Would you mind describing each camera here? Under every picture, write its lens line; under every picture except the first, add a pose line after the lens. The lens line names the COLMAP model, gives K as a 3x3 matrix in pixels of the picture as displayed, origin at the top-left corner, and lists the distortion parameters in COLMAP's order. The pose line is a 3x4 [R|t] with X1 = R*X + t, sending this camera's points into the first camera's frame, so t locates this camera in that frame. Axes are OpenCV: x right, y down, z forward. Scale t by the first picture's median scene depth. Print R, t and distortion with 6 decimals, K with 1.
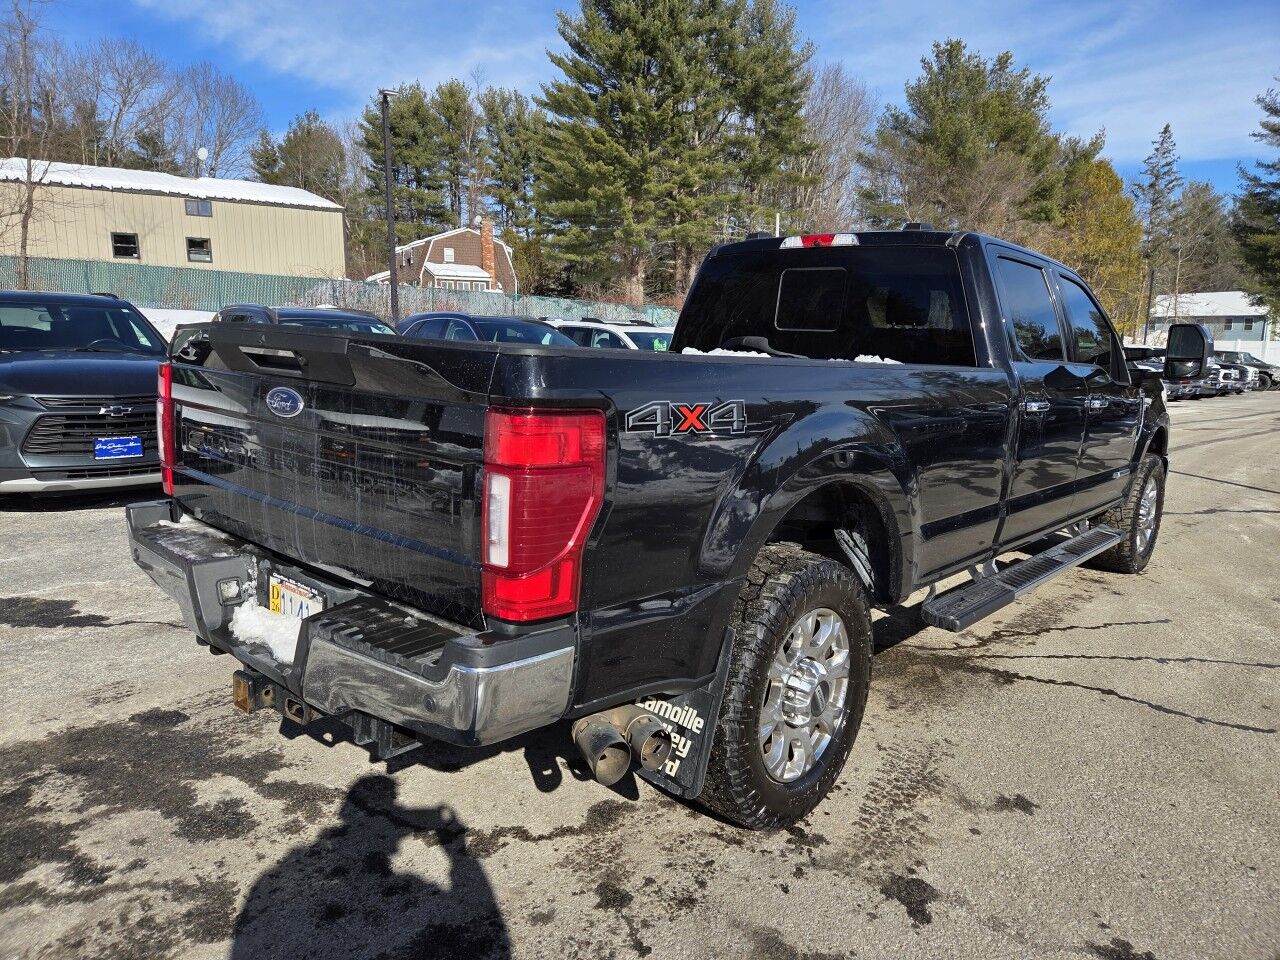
lens RADIAL K [[849.4, 0, 647.0], [0, 849.4, 479.9], [0, 0, 1]] dist [0.055505, -0.039766]
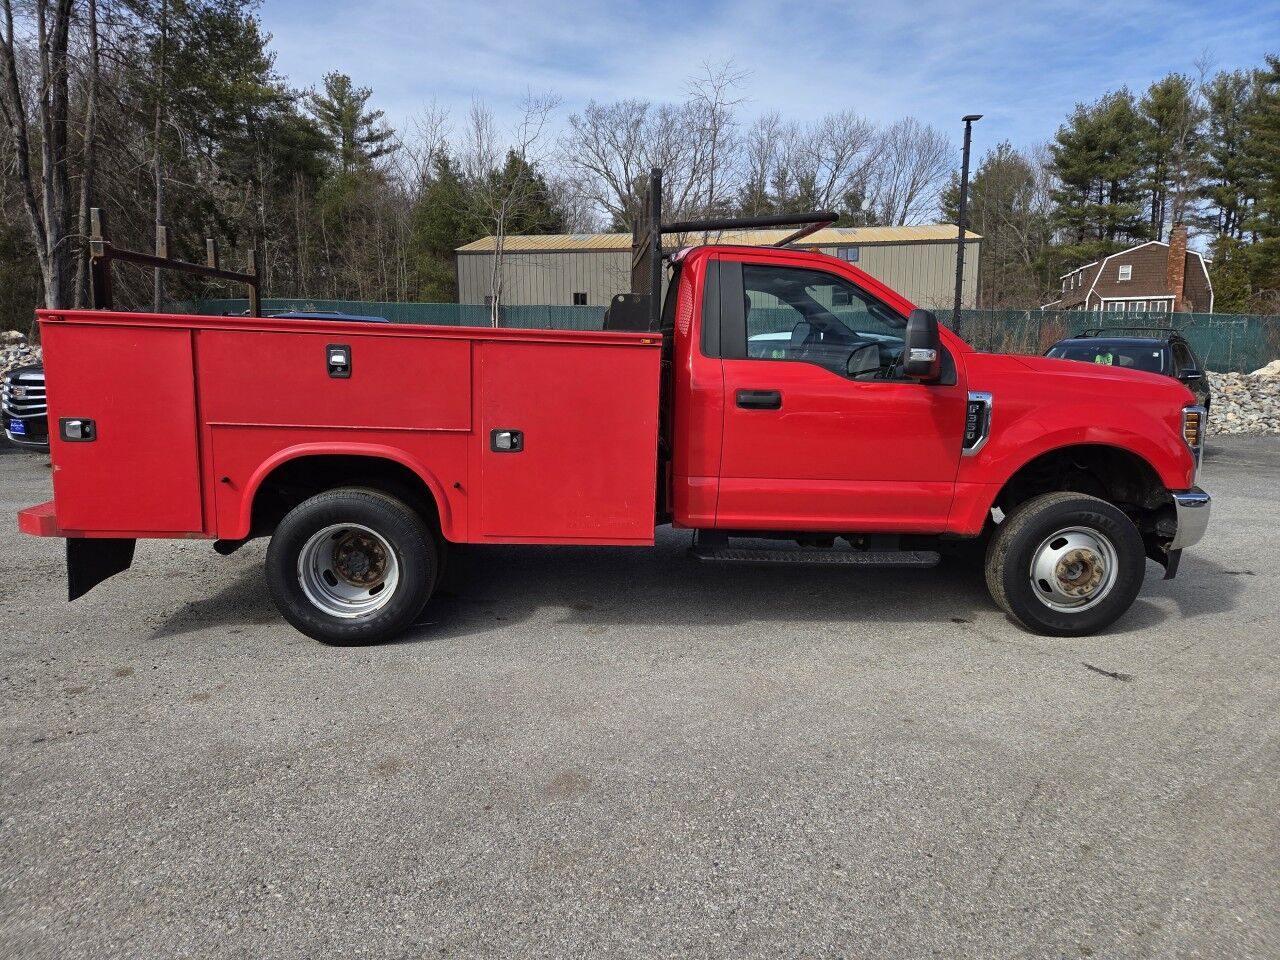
lens RADIAL K [[853.4, 0, 647.0], [0, 853.4, 496.1], [0, 0, 1]] dist [0.048651, -0.037083]
pose [[0.727969, 0.088231, -0.679909, 0.039583], [-0.101037, 0.994663, 0.020898, 0.000649], [0.678124, 0.053483, 0.732999, 0.010142]]
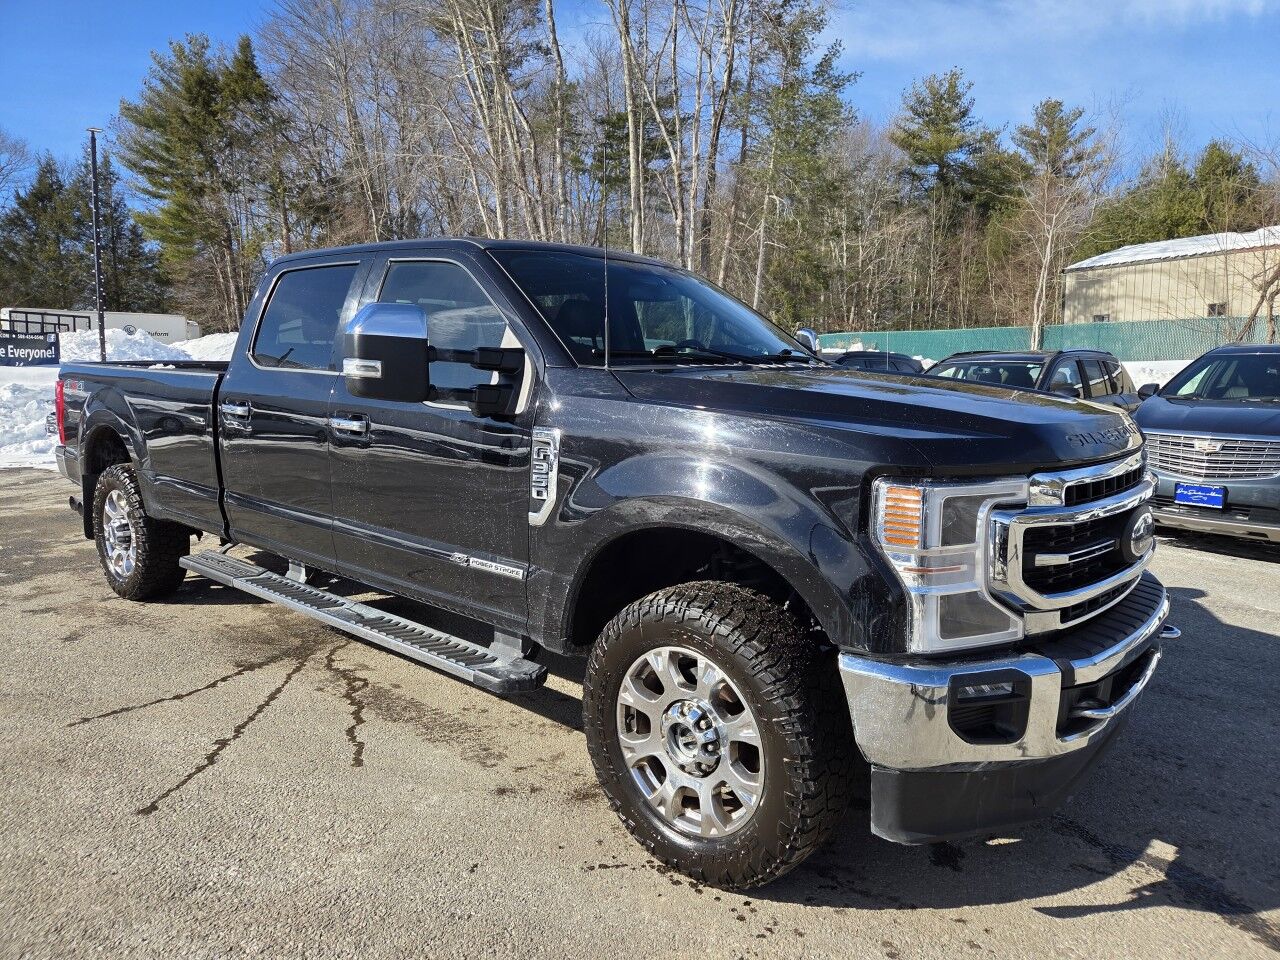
lens RADIAL K [[849.4, 0, 646.0], [0, 849.4, 481.2], [0, 0, 1]] dist [0.055505, -0.039766]
pose [[0.005445, 0.087442, -0.996155, 0.092703], [-0.165413, 0.982525, 0.085342, -0.010582], [0.986209, 0.164312, 0.019814, 0.092294]]
